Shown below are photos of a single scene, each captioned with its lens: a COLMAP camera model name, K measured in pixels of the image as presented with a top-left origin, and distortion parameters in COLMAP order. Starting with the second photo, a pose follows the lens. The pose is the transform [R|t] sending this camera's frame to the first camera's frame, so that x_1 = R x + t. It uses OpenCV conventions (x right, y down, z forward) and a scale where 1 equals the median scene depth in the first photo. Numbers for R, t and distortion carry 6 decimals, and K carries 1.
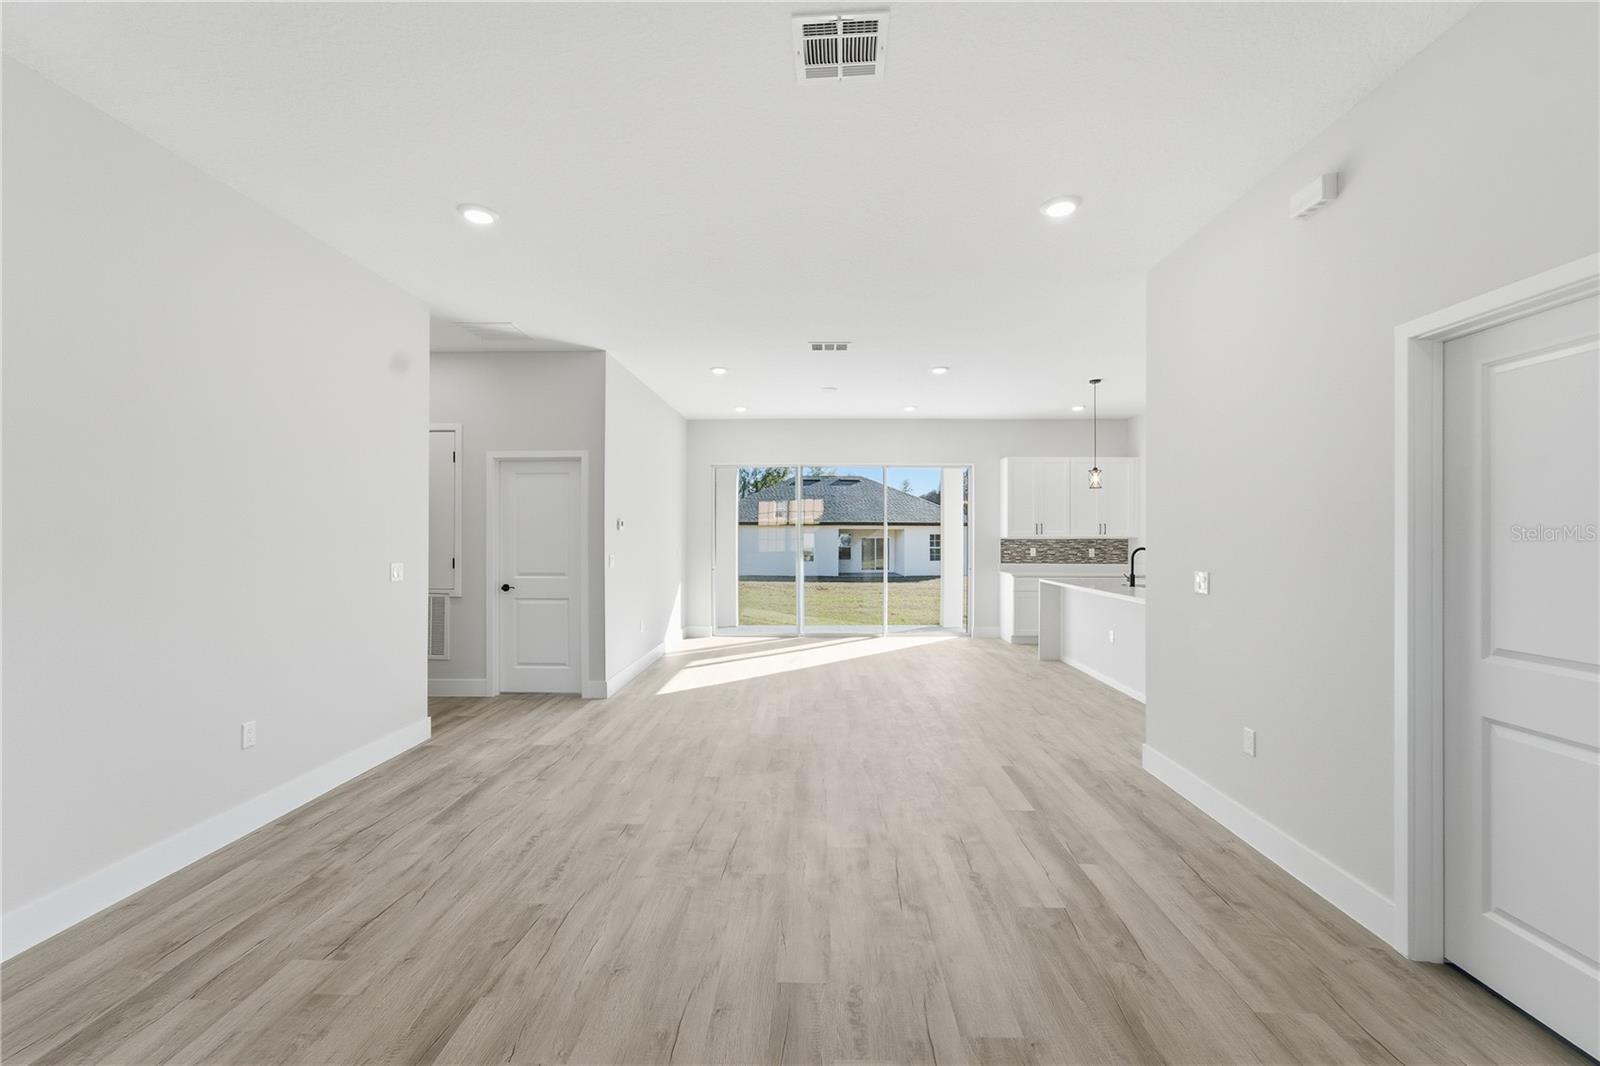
lens RADIAL K [[655.3, 0, 803.3], [0, 655.3, 533.1], [0, 0, 1]] dist [-0.020943, 0.000221]
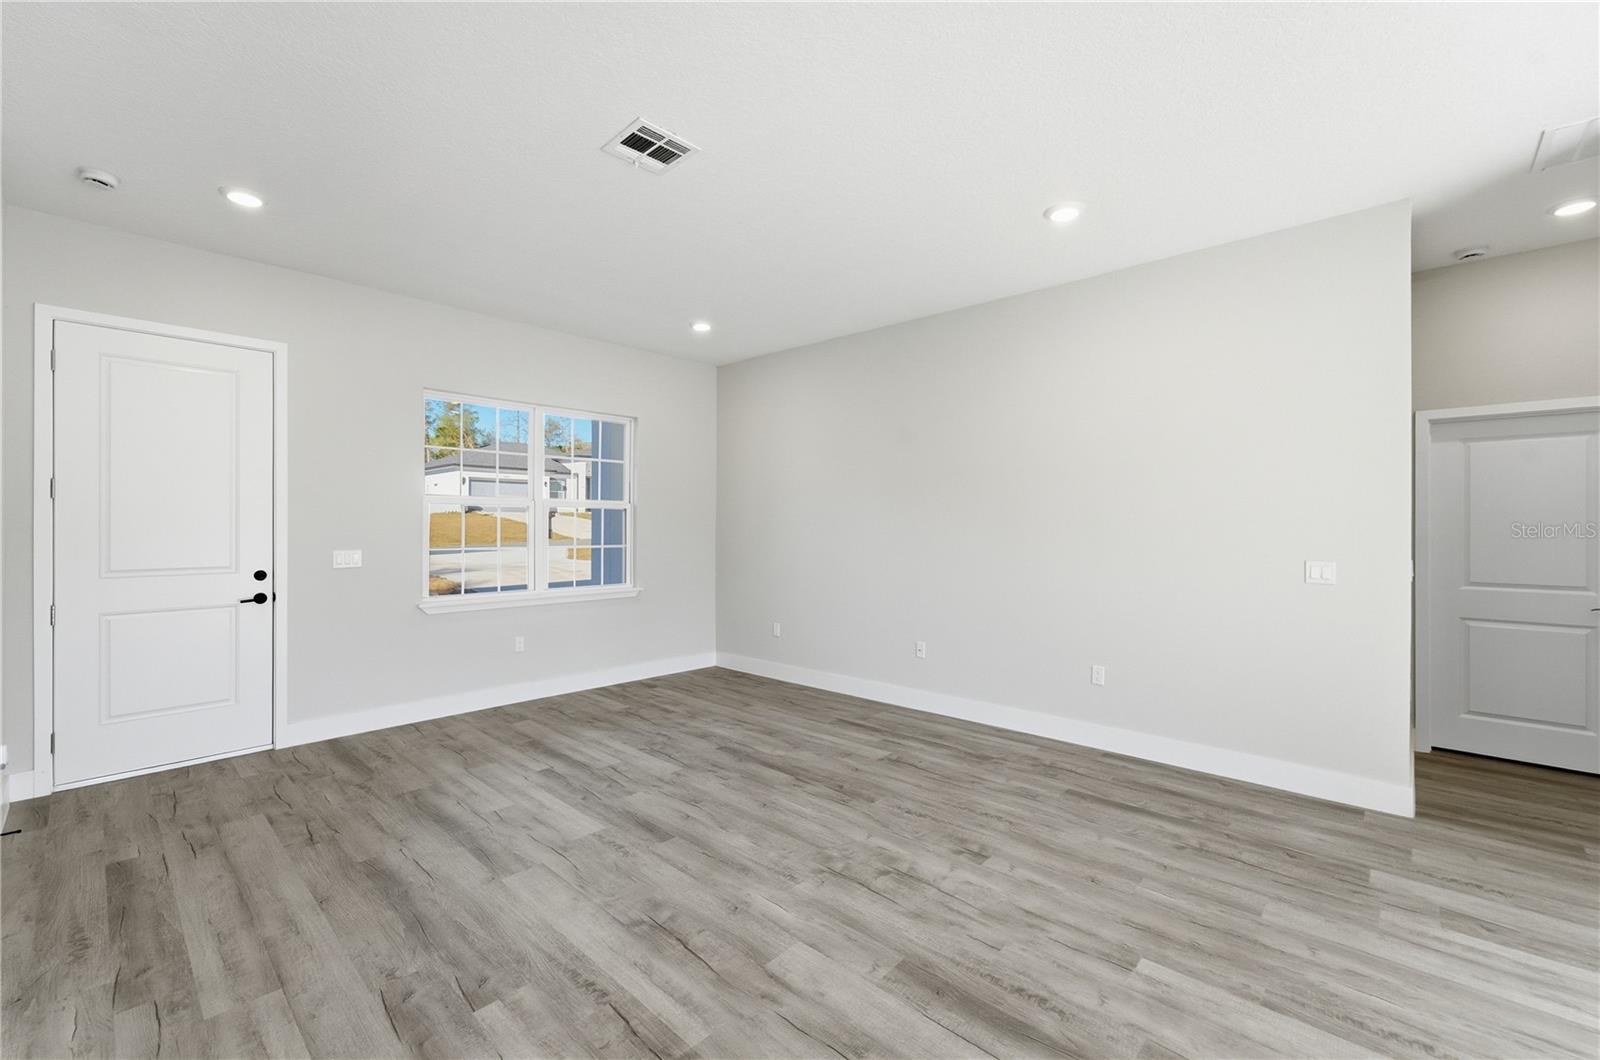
lens RADIAL K [[652.7, 0, 804.8], [0, 652.7, 526.7], [0, 0, 1]] dist [0.001864, 0.000196]
pose [[-0.649284, 0.003307, -0.760538, 0.615757], [0.002127, 0.999995, 0.002533, -0.006465], [0.760543, 0.000027, -0.649288, 1.506812]]
